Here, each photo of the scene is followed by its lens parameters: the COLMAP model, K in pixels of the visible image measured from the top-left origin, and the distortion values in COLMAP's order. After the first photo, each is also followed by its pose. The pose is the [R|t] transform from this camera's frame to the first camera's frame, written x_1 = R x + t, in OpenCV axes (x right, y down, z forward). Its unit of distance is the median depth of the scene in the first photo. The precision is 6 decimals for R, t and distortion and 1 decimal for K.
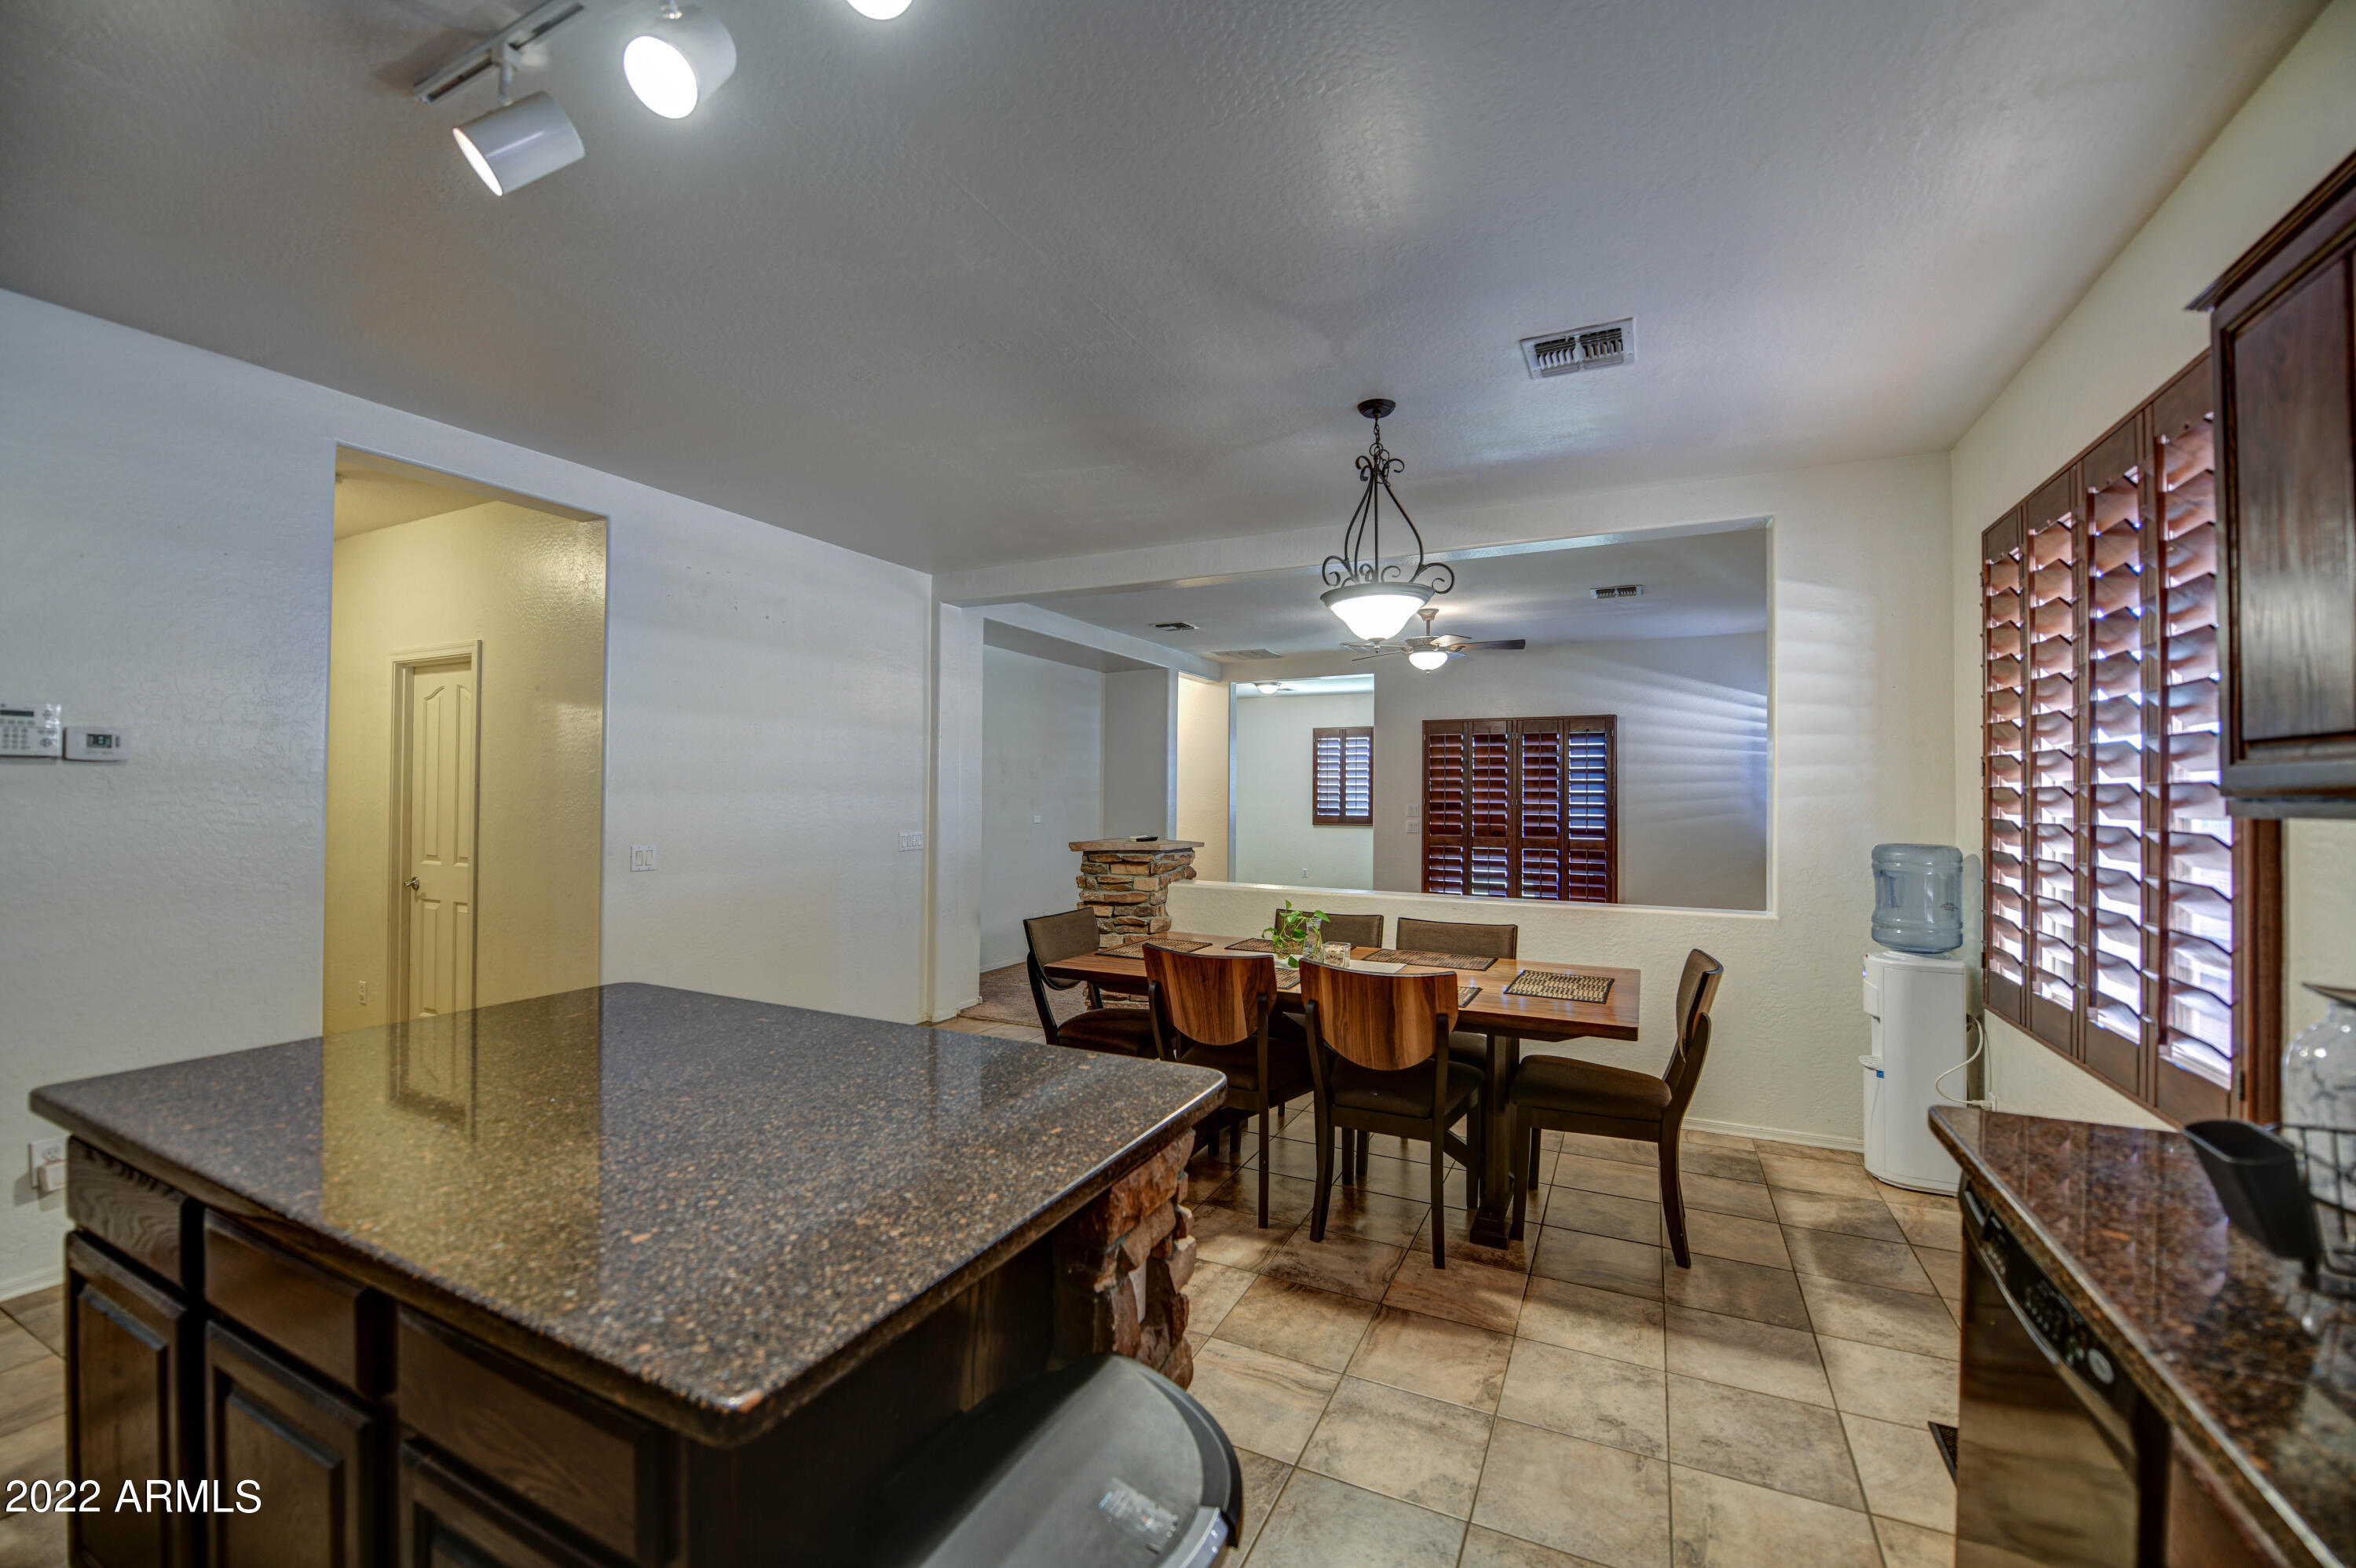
lens RADIAL K [[968.6, 0, 1176.6], [0, 968.6, 789.3], [0, 0, 1]] dist [-0.012268, -0.003337]
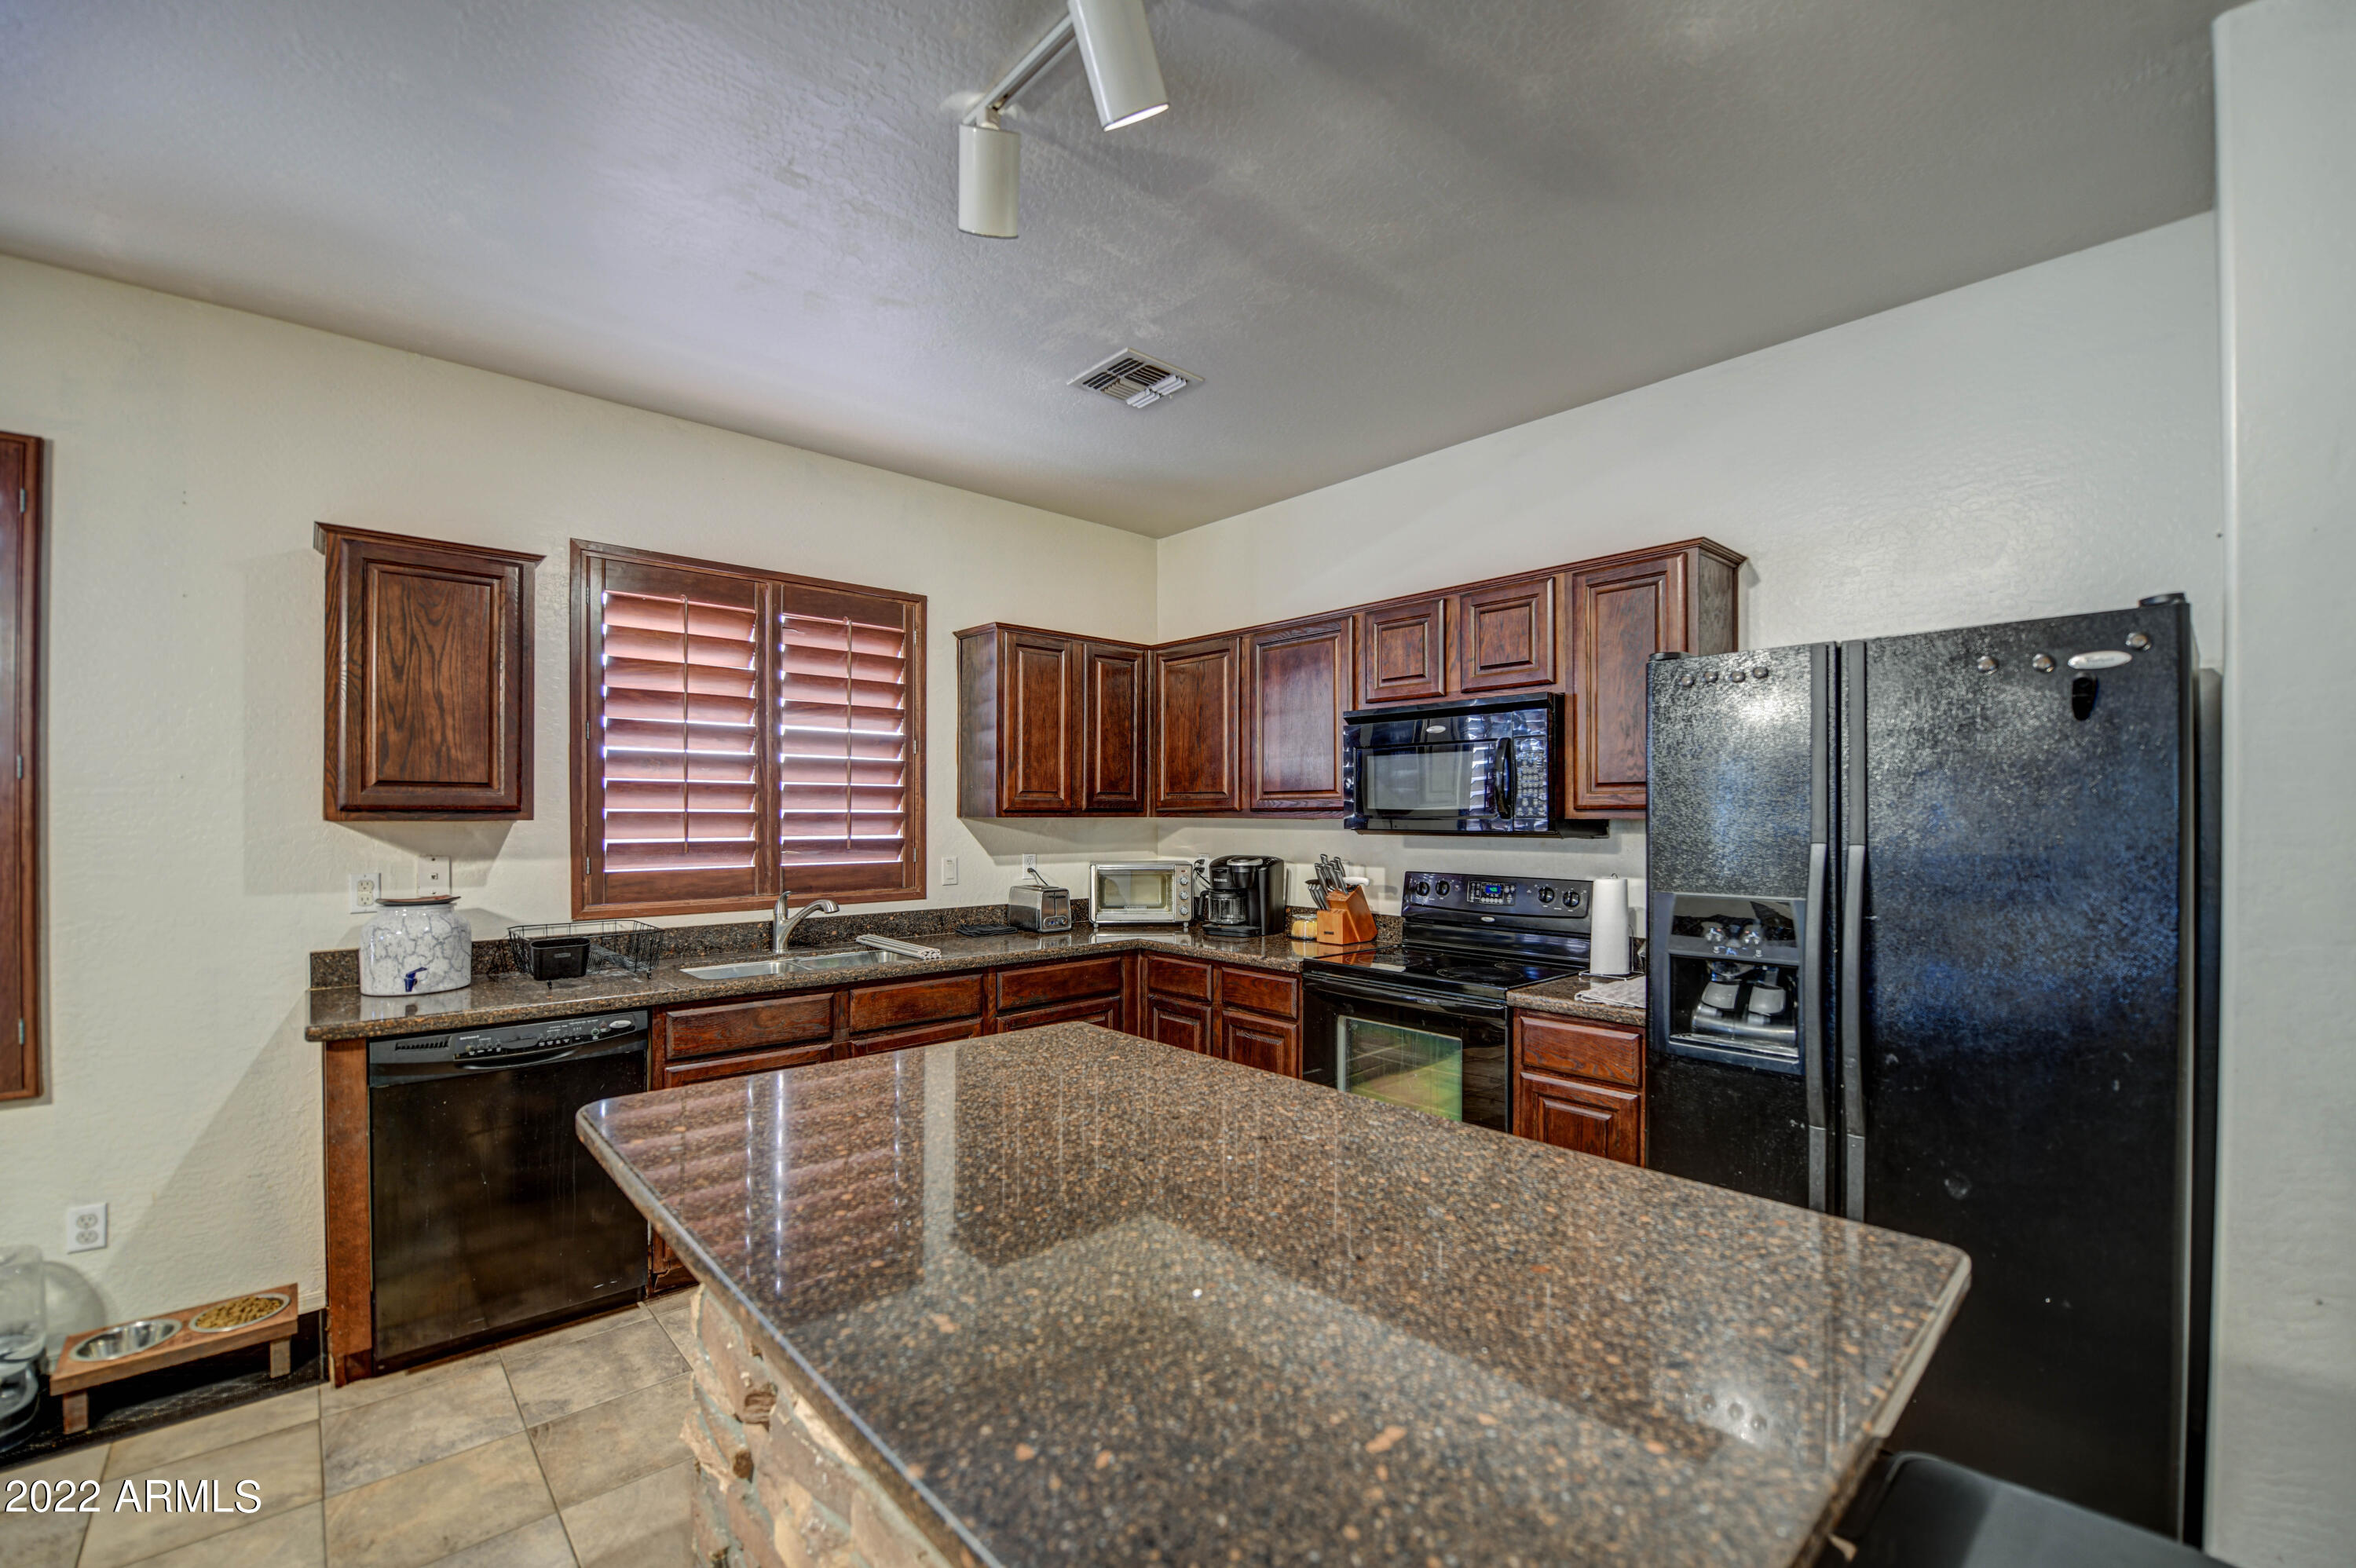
lens RADIAL K [[968.6, 0, 1183.9], [0, 968.6, 815.2], [0, 0, 1]] dist [-0.012268, -0.003337]
pose [[-0.932279, -0.007185, 0.361669, -0.183617], [-0.009693, 0.999940, -0.005122, 0.002095], [-0.361610, -0.008280, -0.932293, 0.365572]]
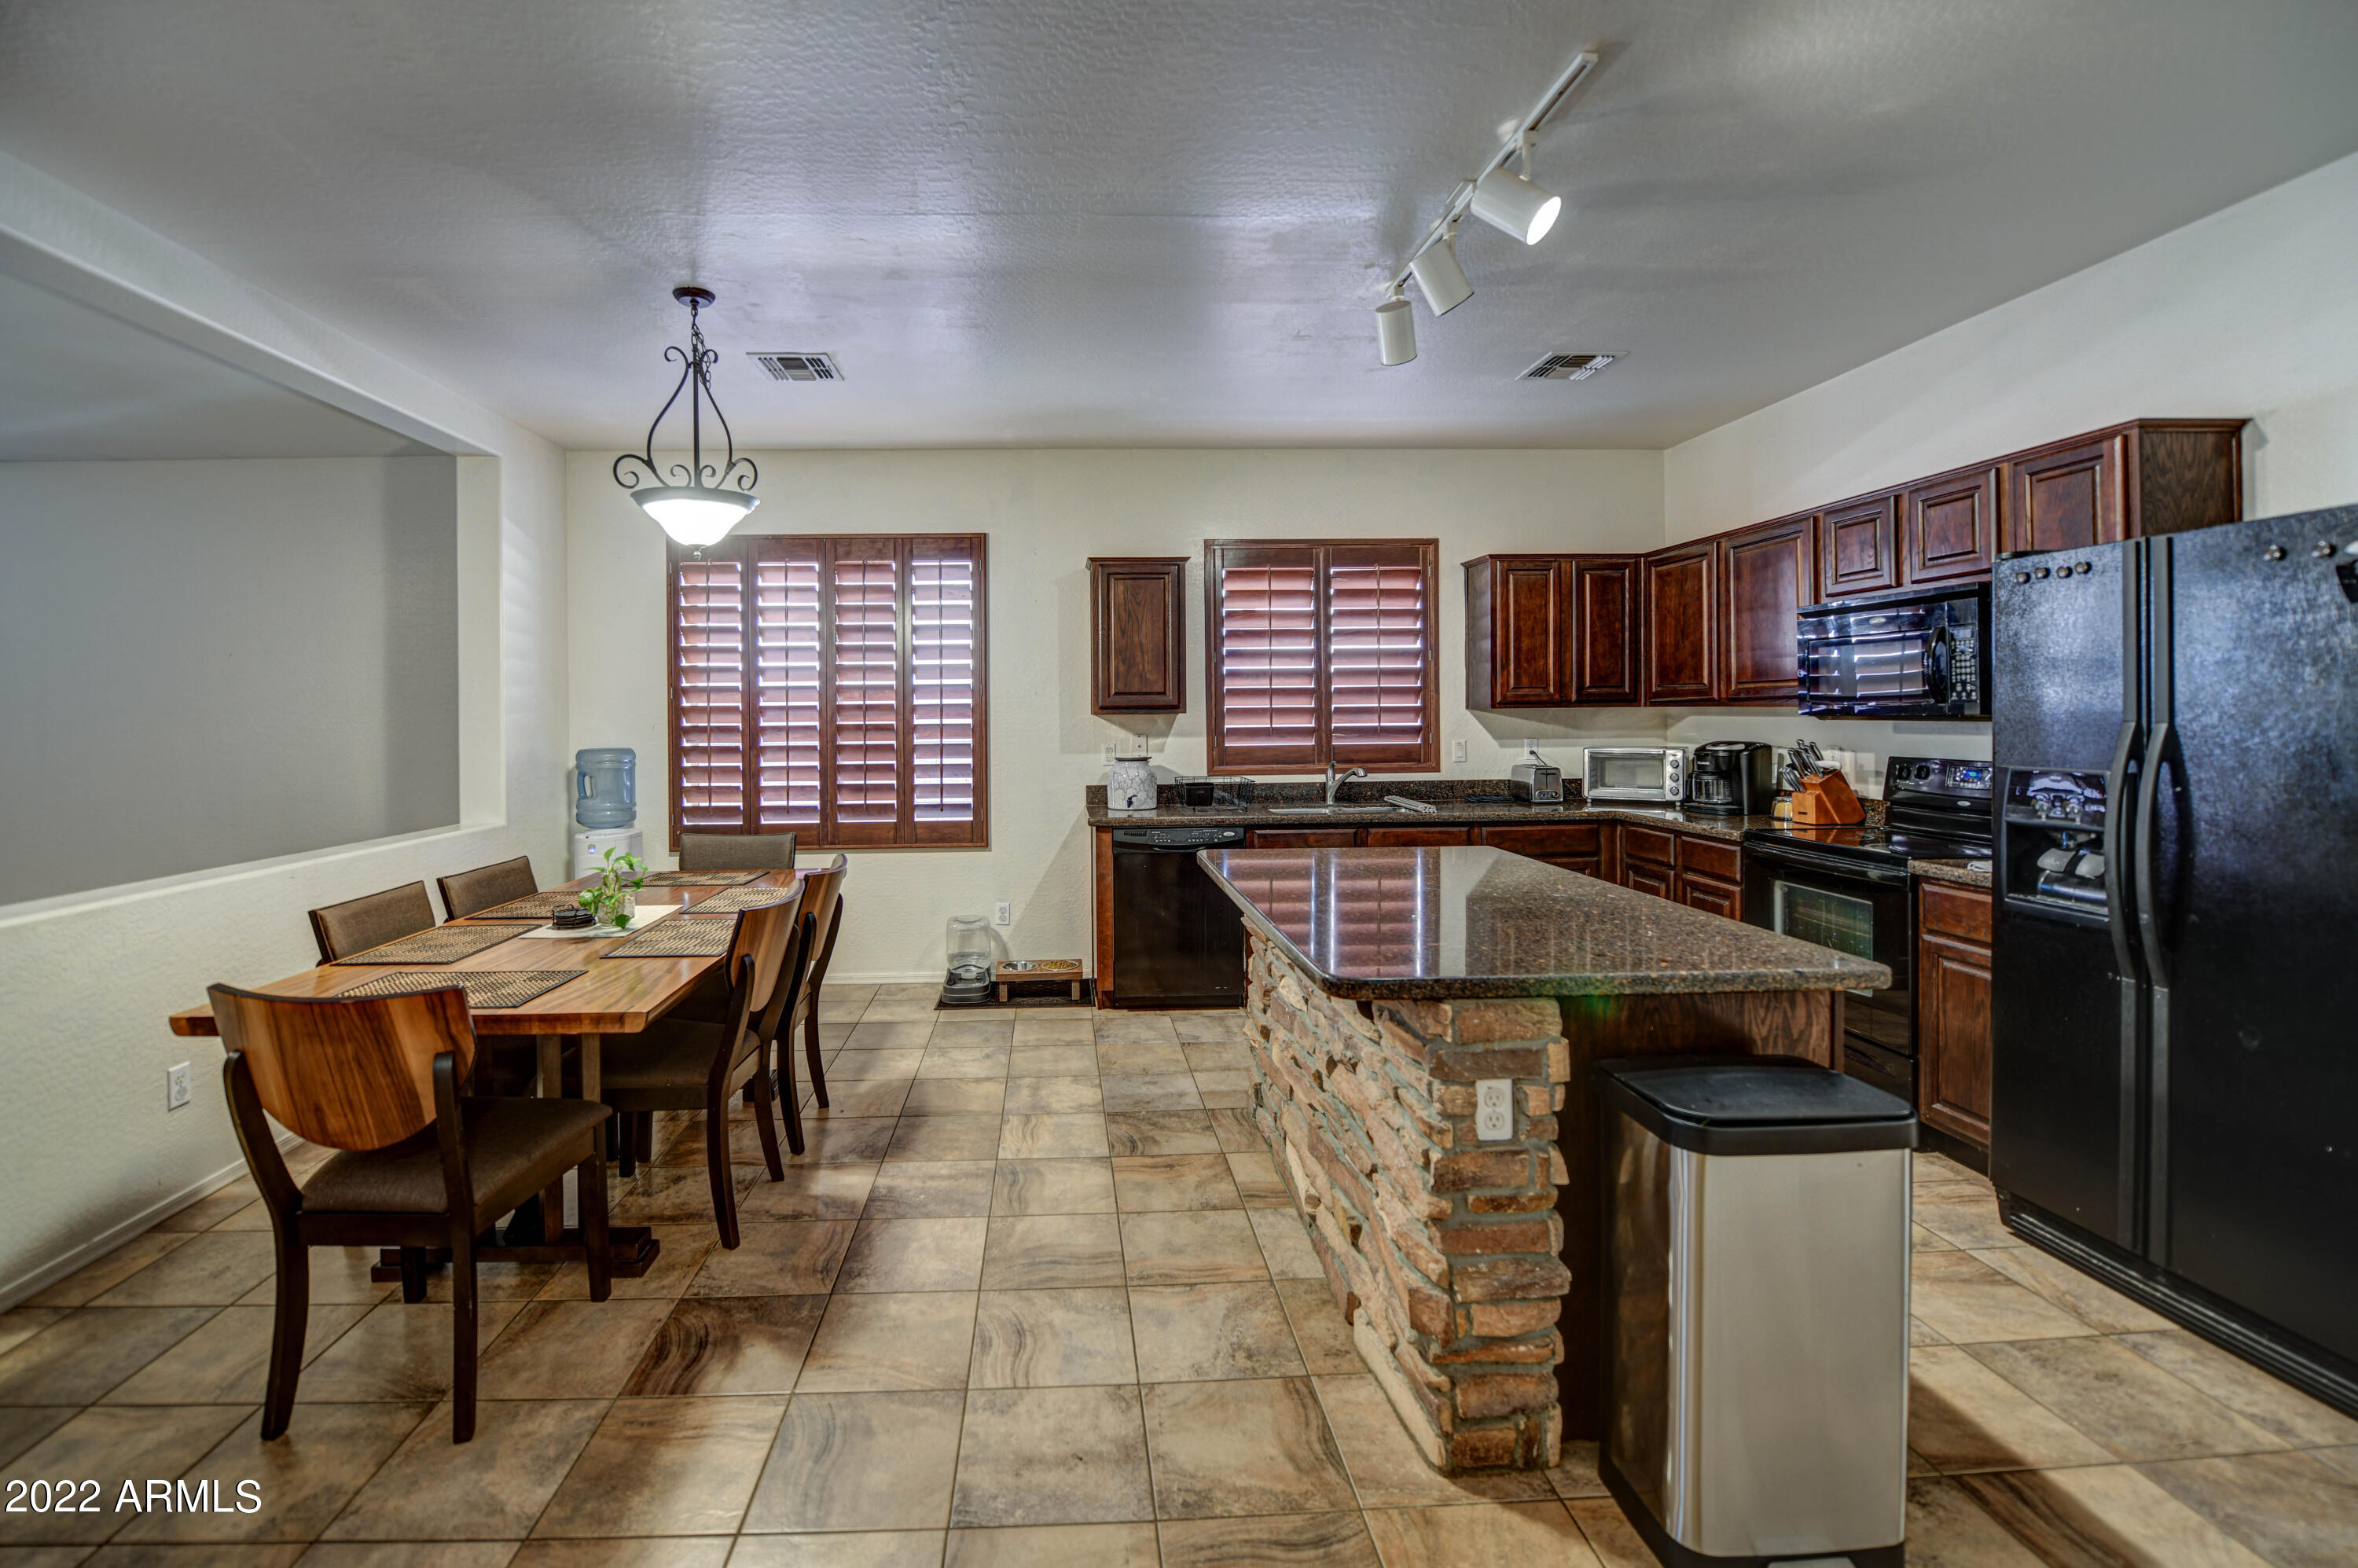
lens RADIAL K [[969.5, 0, 1119.2], [0, 969.5, 722.4], [0, 0, 1]] dist [-0.012268, -0.003337]
pose [[-0.494053, -0.009044, 0.869385, -0.339297], [0.001351, 0.999937, 0.011170, 0.003094], [-0.869431, 0.006693, -0.494009, 0.457878]]
